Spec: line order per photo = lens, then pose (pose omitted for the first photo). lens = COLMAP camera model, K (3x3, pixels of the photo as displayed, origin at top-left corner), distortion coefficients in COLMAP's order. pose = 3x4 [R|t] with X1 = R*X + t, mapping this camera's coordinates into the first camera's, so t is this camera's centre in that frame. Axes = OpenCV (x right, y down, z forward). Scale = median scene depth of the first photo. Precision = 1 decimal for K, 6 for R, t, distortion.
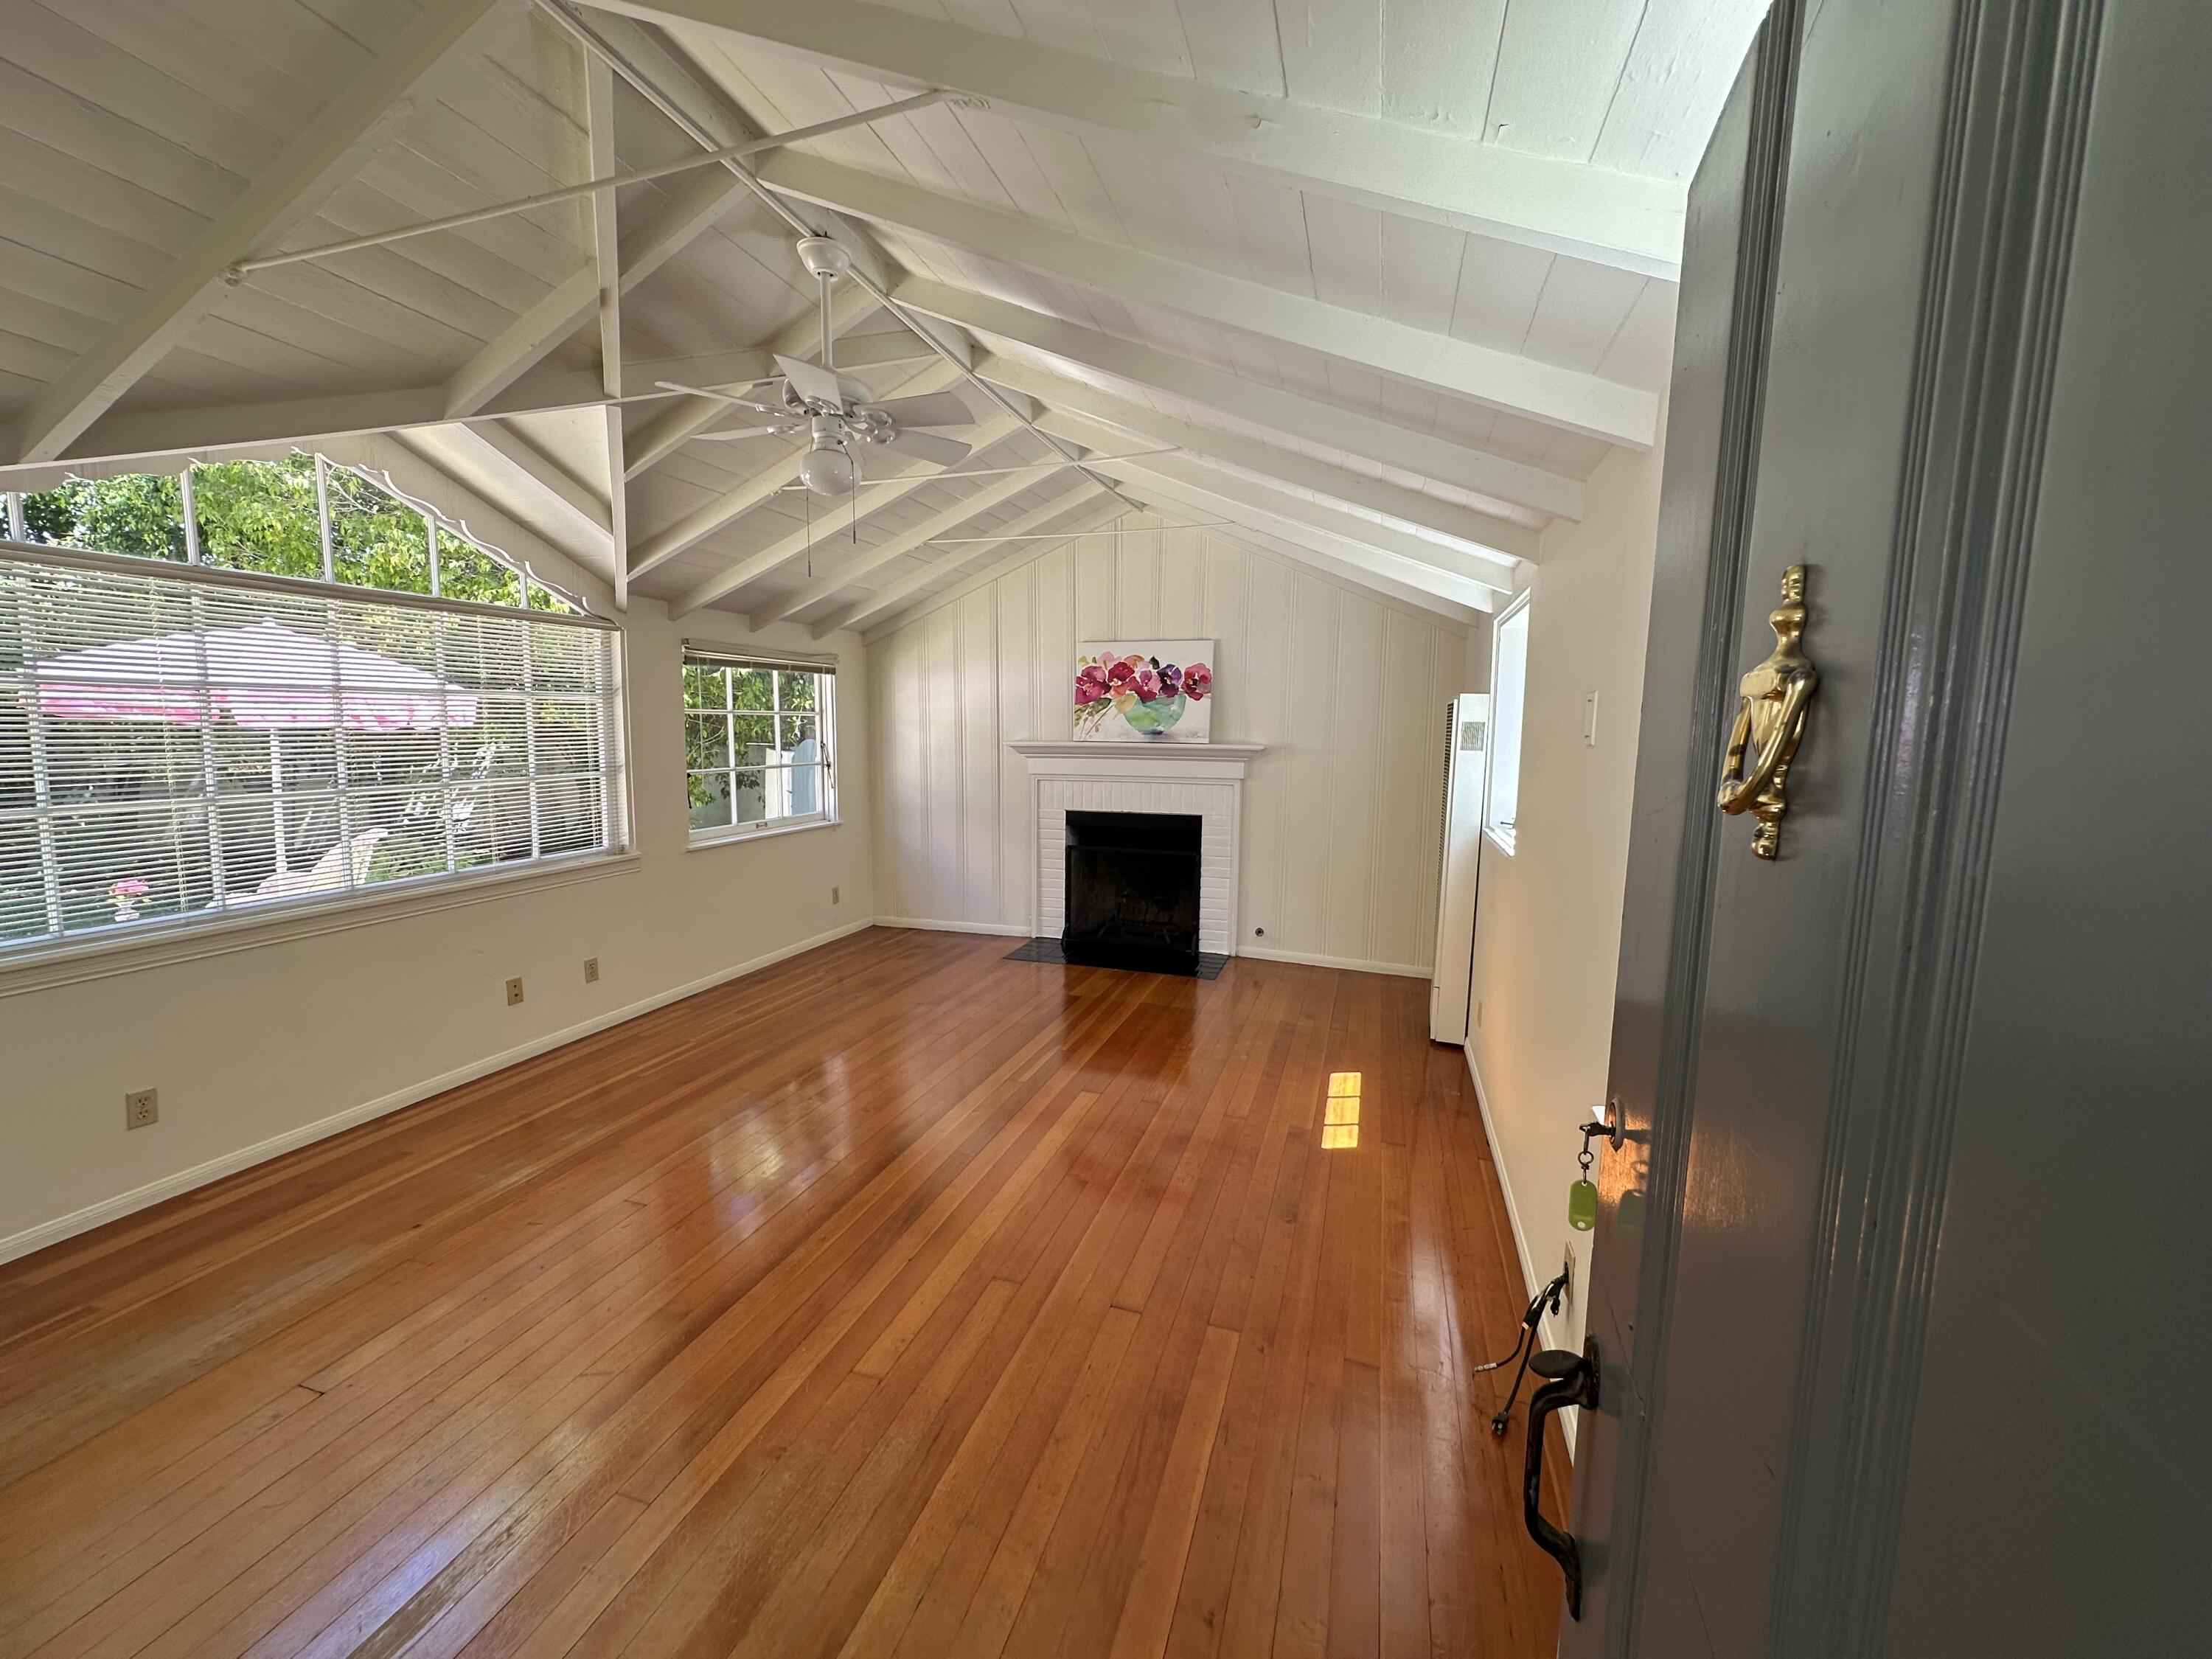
lens RADIAL K [[875.1, 0, 1097.3], [0, 875.1, 828.2], [0, 0, 1]] dist [0.033107, -0.000080]
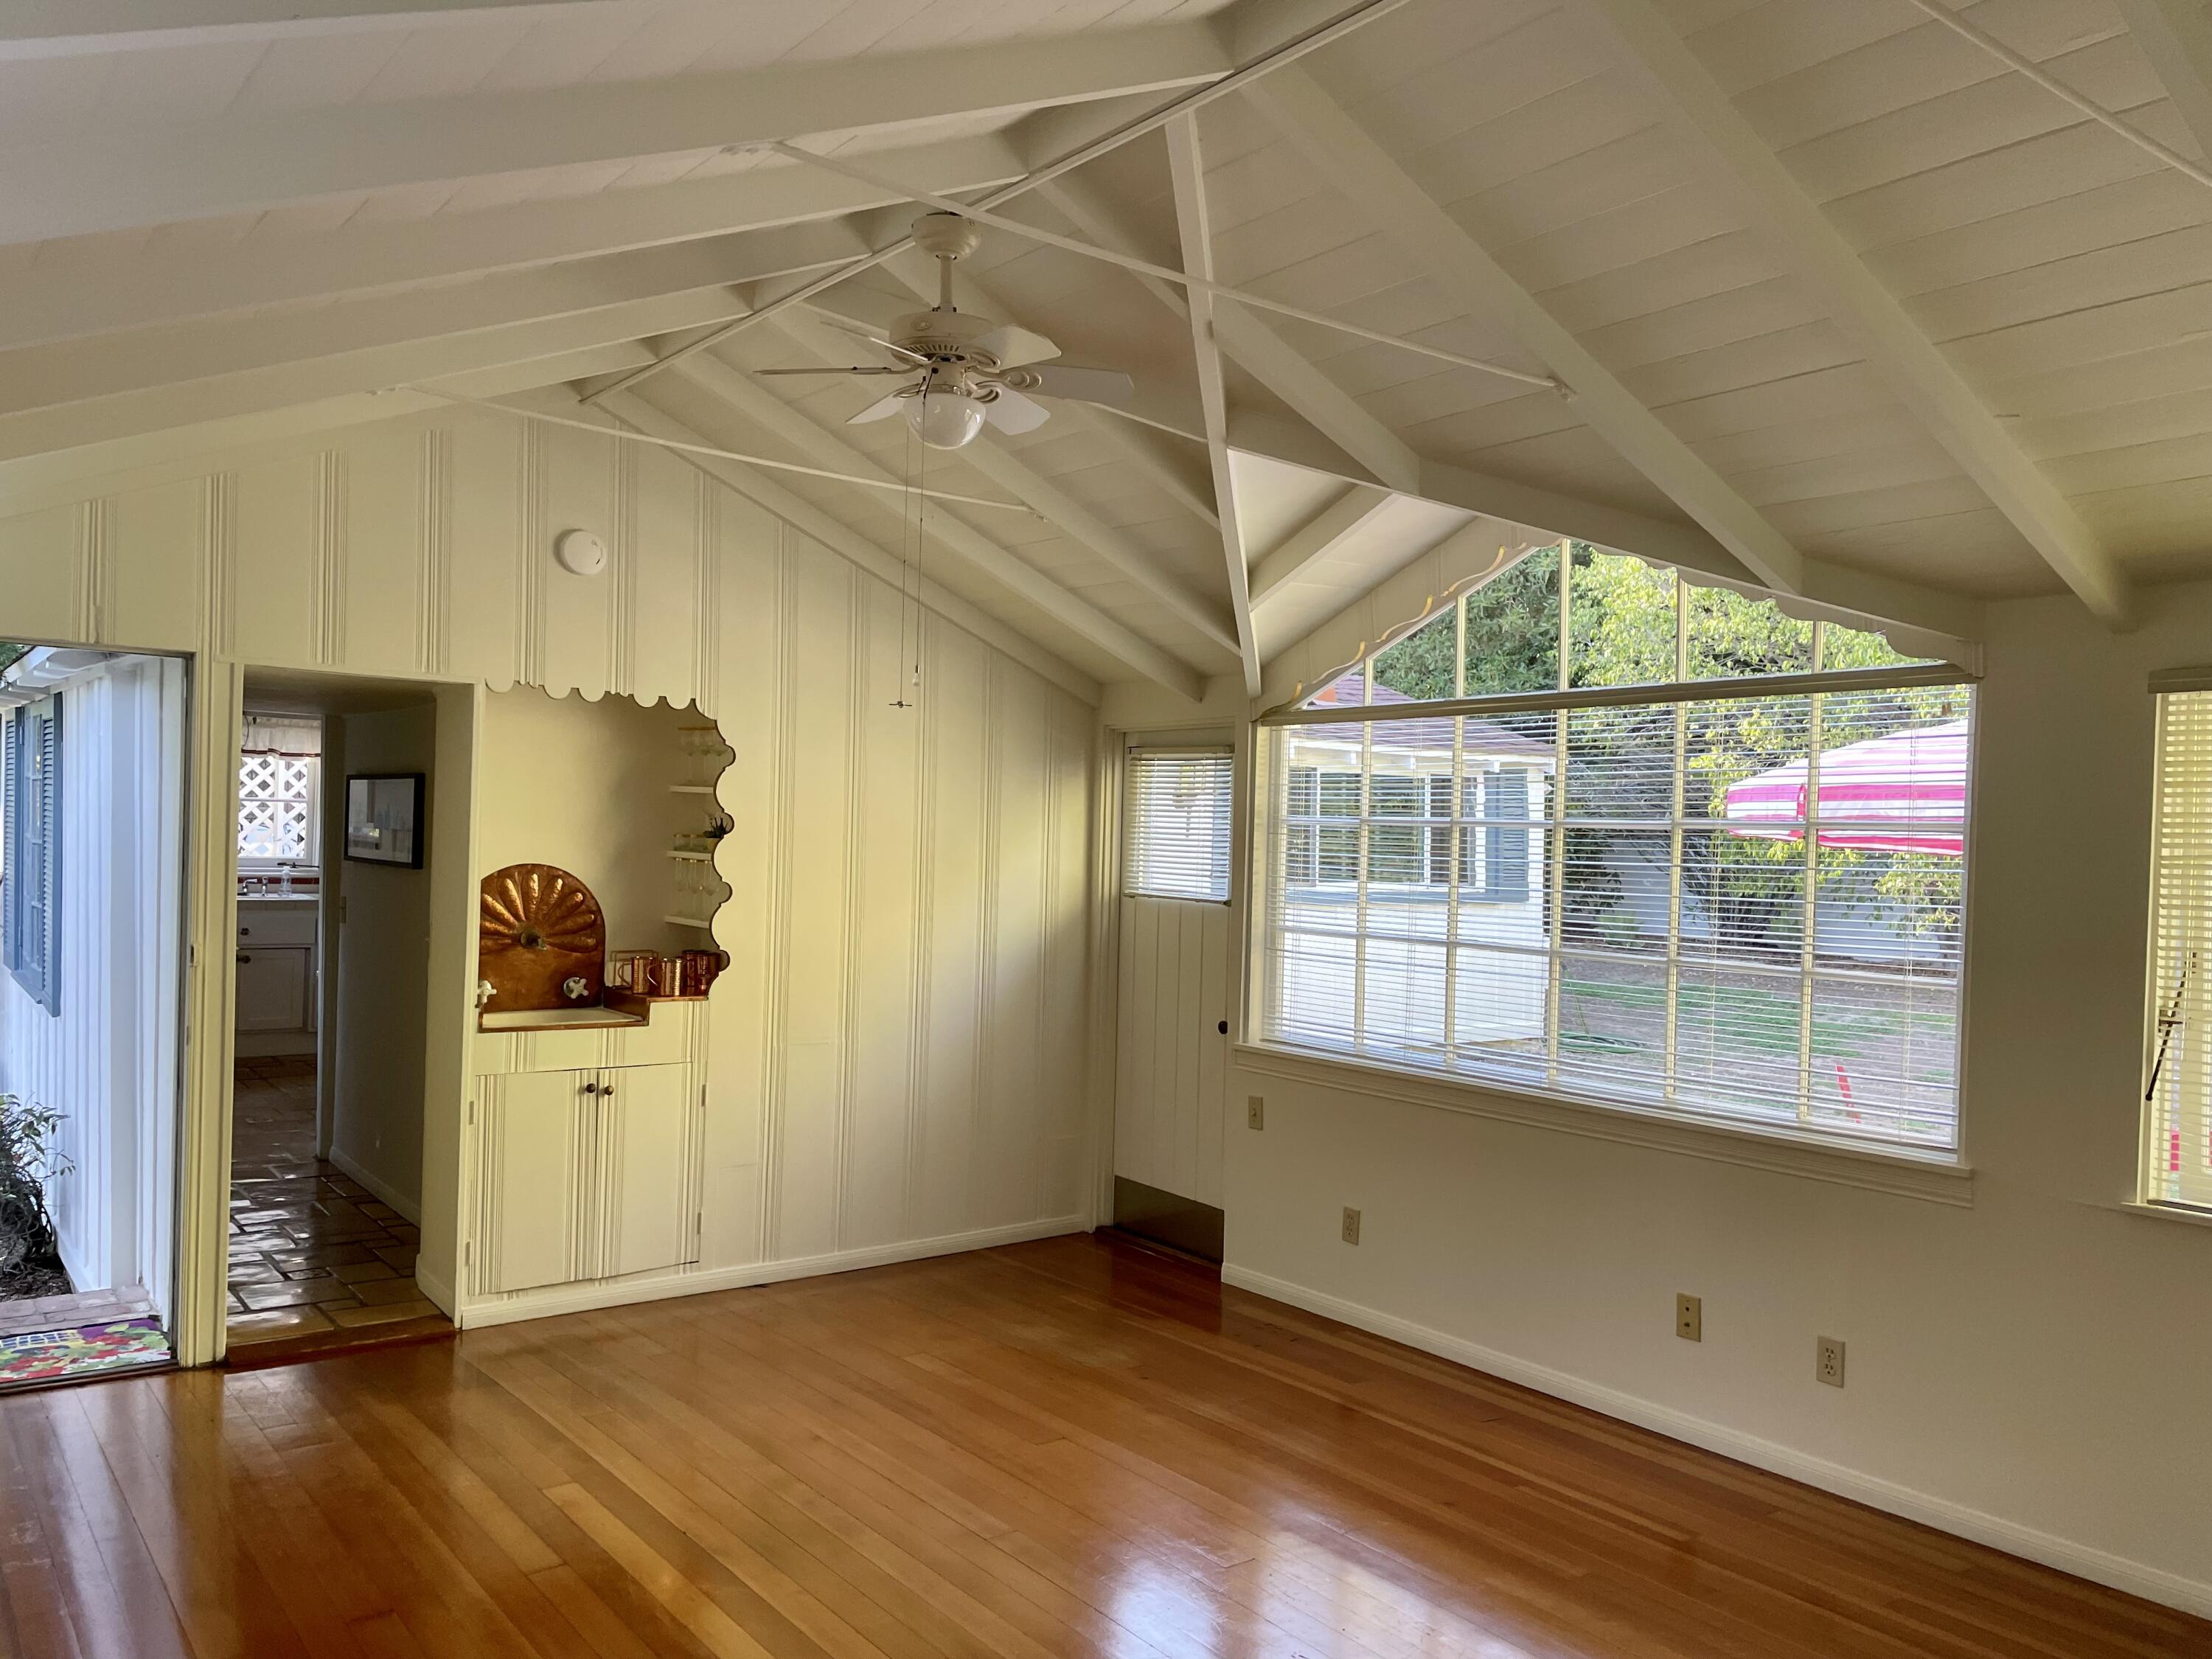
lens RADIAL K [[1684.4, 0, 1106.0], [0, 1684.4, 829.5], [0, 0, 1]] dist [0.071766, -0.003047]
pose [[-0.551506, -0.011933, -0.834086, 0.514499], [-0.122506, 0.990215, 0.066835, -0.166153], [0.825127, 0.139040, -0.547571, 1.238113]]
